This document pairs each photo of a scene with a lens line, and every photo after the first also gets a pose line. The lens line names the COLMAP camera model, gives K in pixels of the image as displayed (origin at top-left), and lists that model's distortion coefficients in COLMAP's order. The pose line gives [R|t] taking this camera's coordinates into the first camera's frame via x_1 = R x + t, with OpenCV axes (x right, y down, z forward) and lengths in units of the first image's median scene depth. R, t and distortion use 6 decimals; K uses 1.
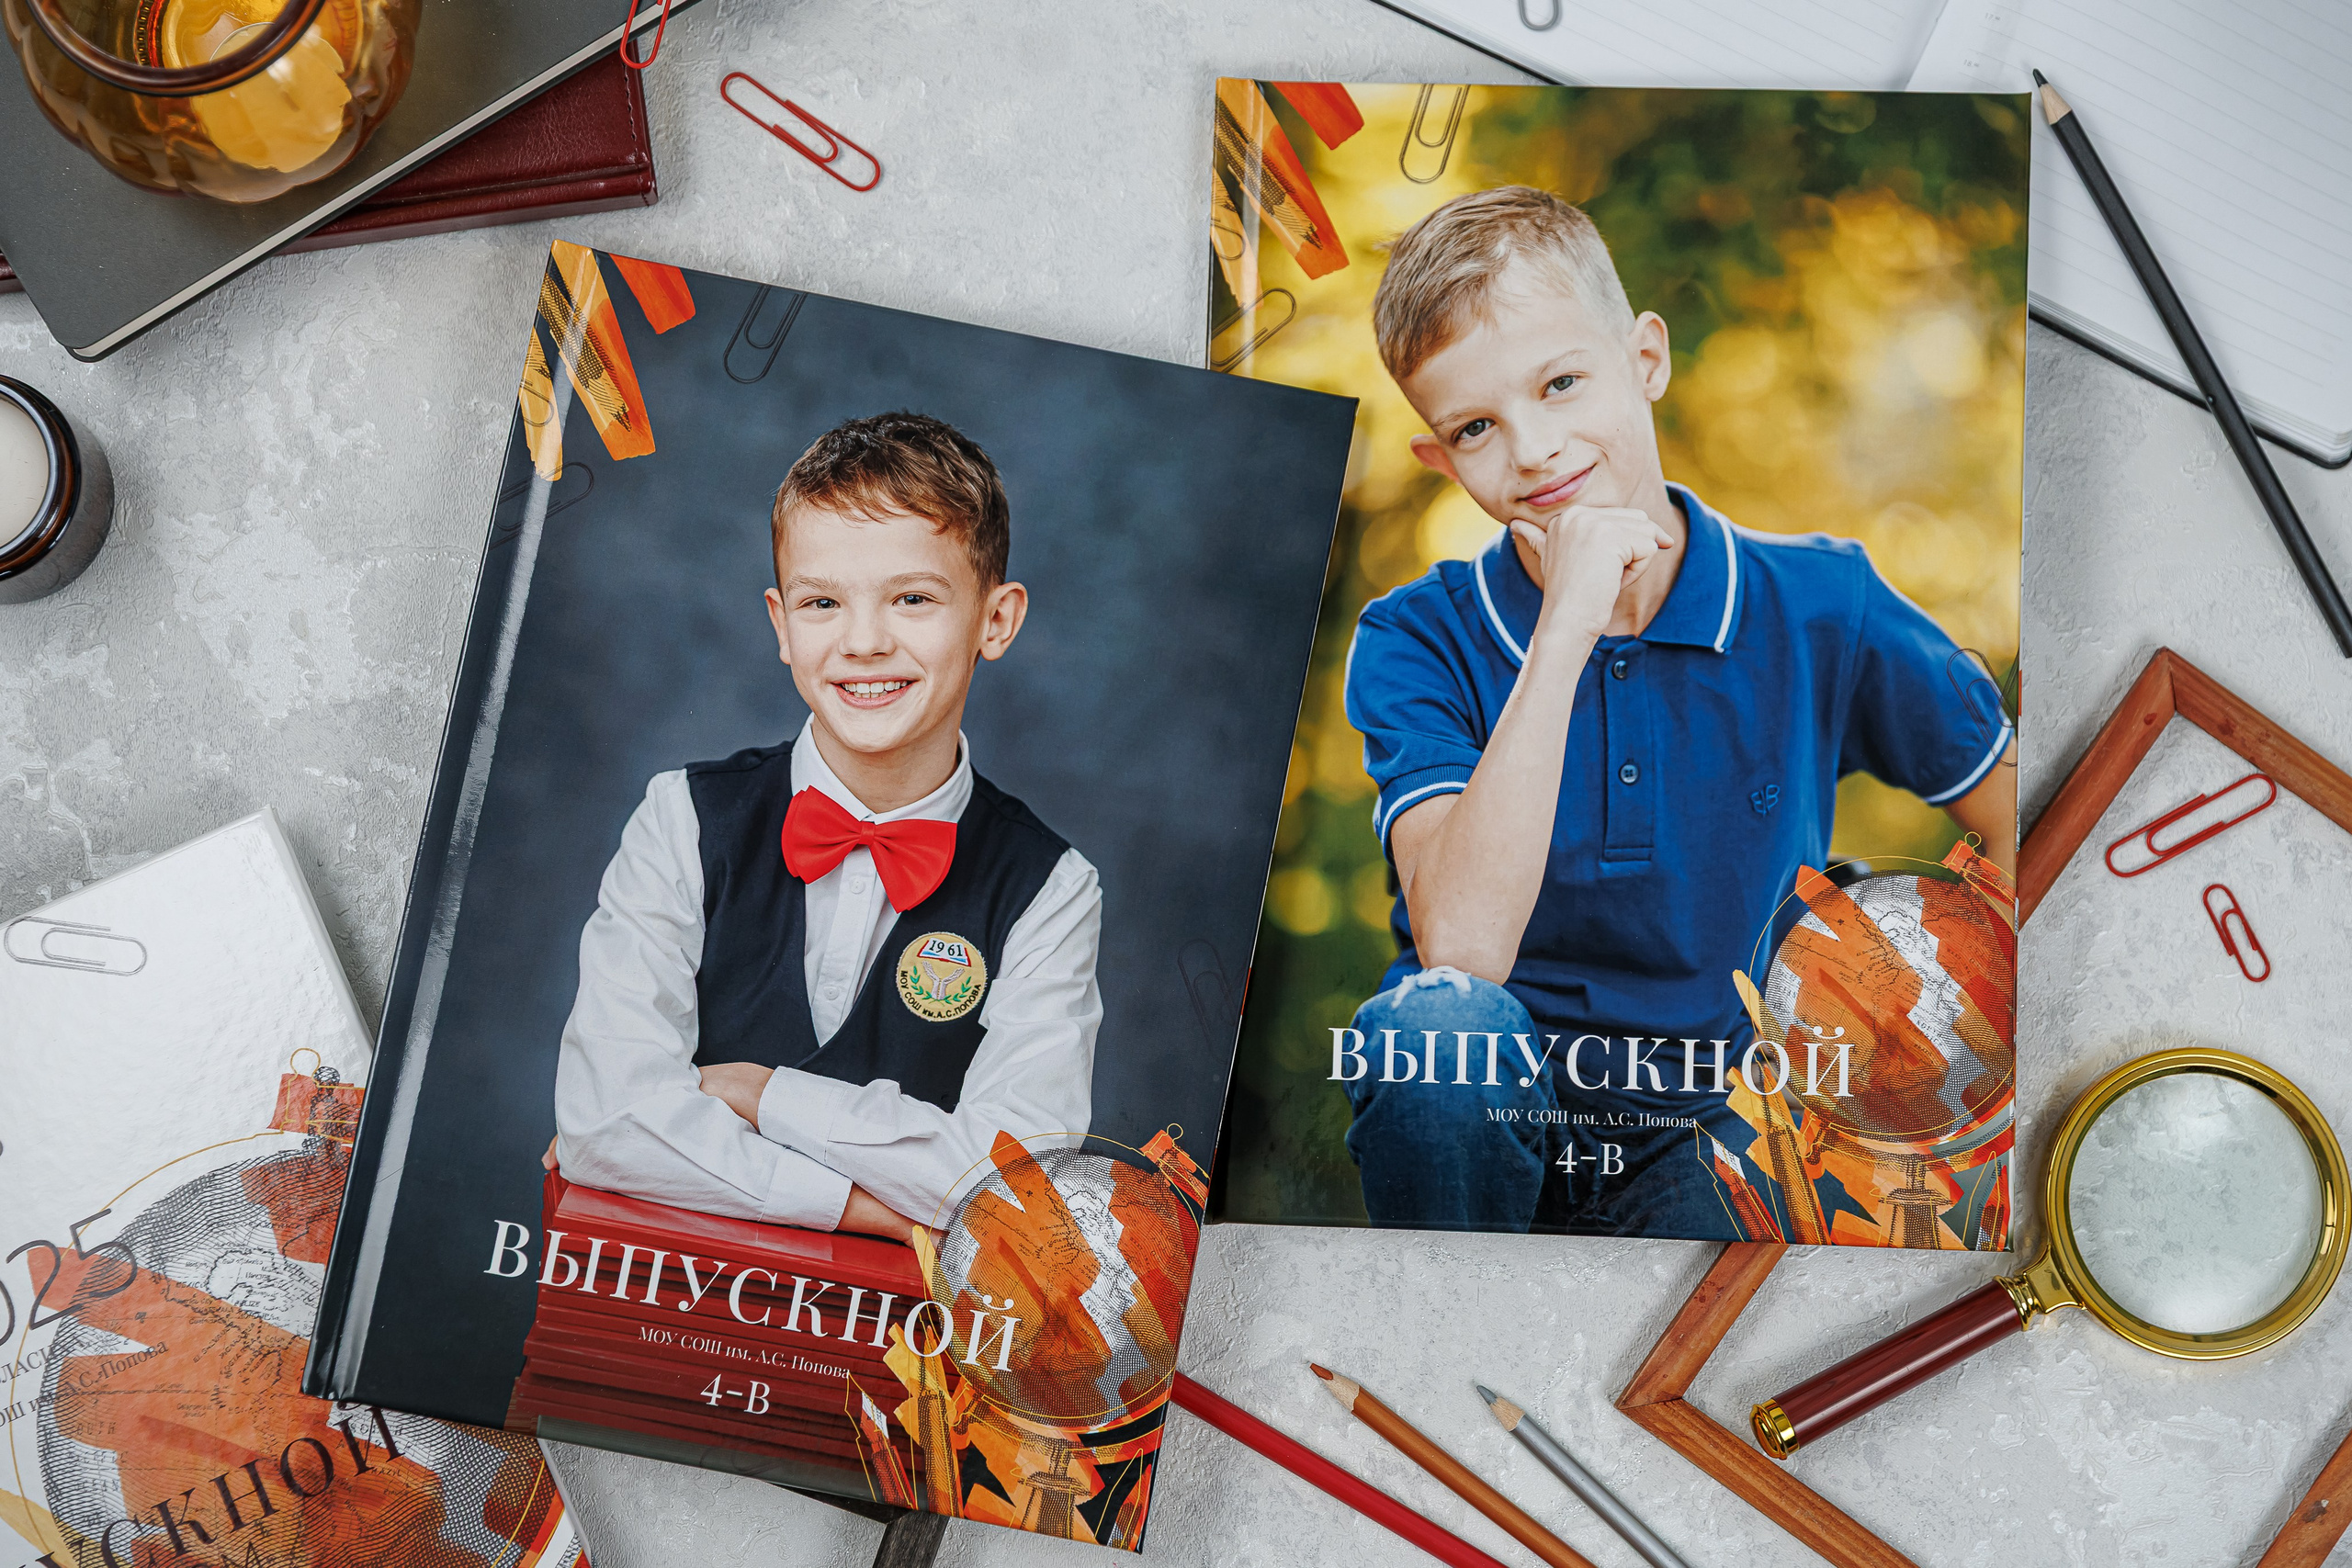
lens RADIAL K [[4090.2, 0, 1199.4], [0, 4090.2, 769.9], [0, 0, 1]] dist [-0.021936, 0.307934]
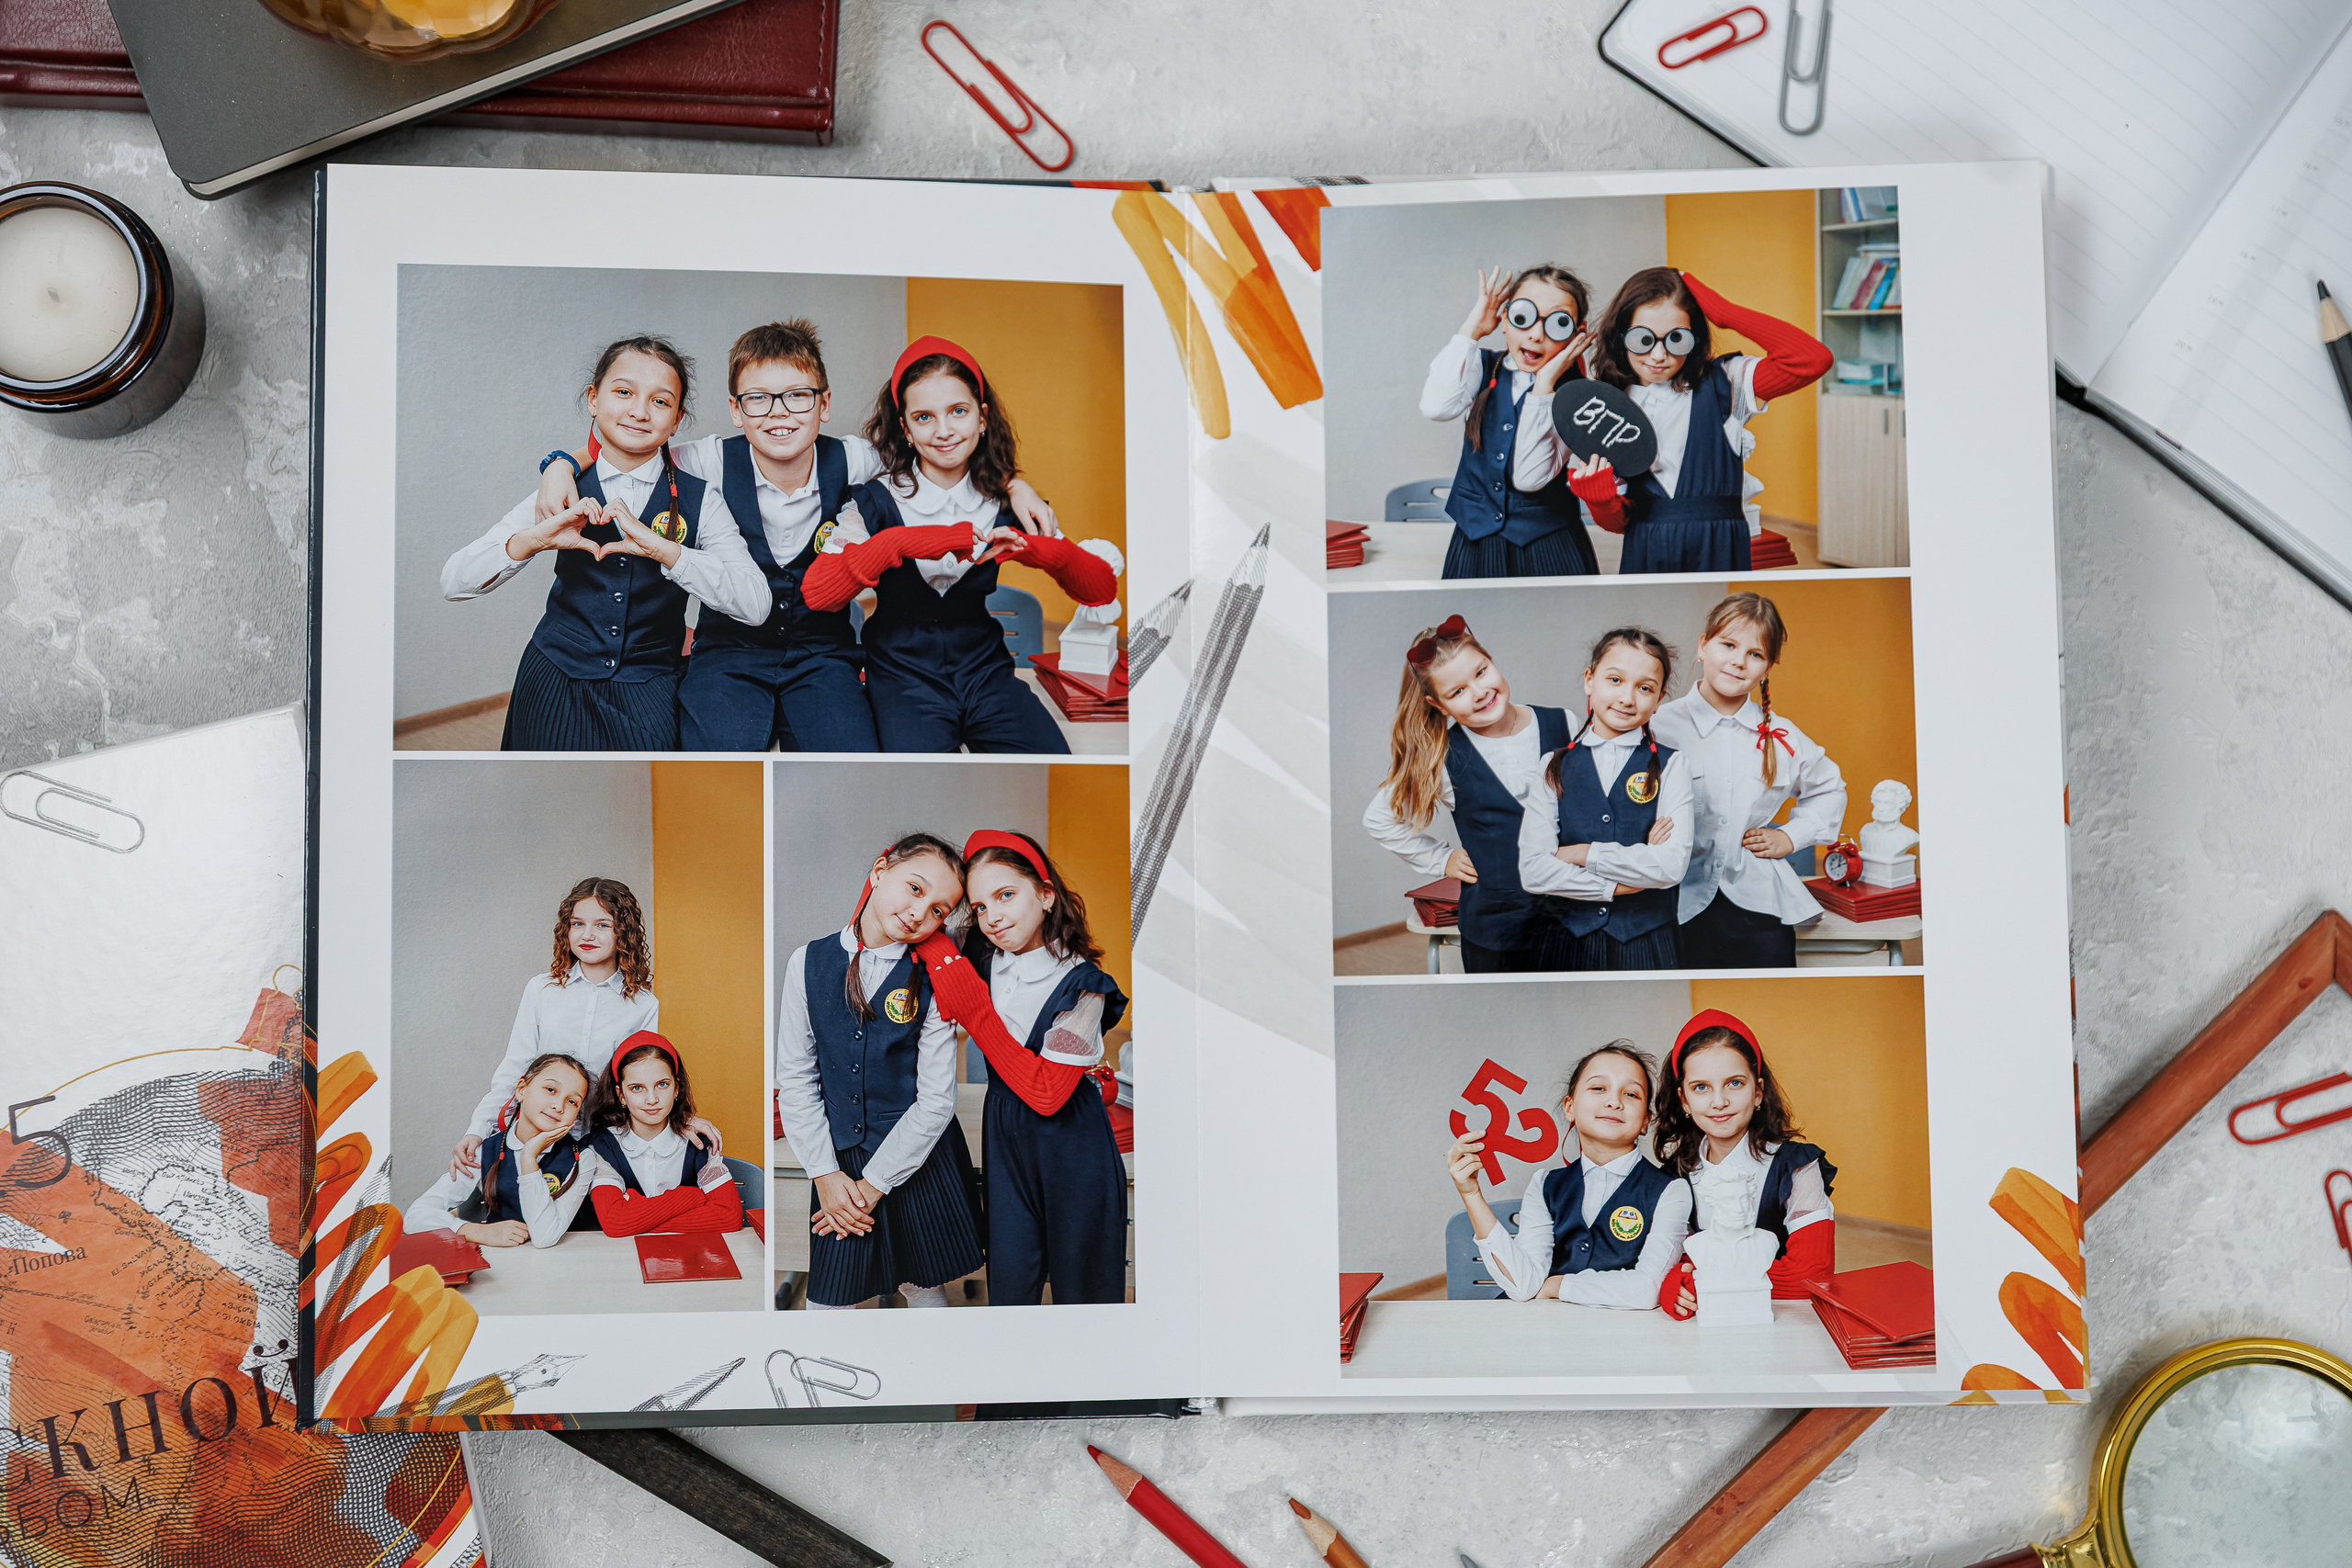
lens RADIAL K [[3872.0, 0, 1210.2], [0, 3872.0, 778.8], [0, 0, 1]] dist [-0.012768, 0.139794]
pose [[0.982725, 0.184718, -0.011394, -0.010641], [-0.184759, 0.982780, -0.002631, -0.009748], [0.010712, 0.004691, 0.999932, 0.117883]]
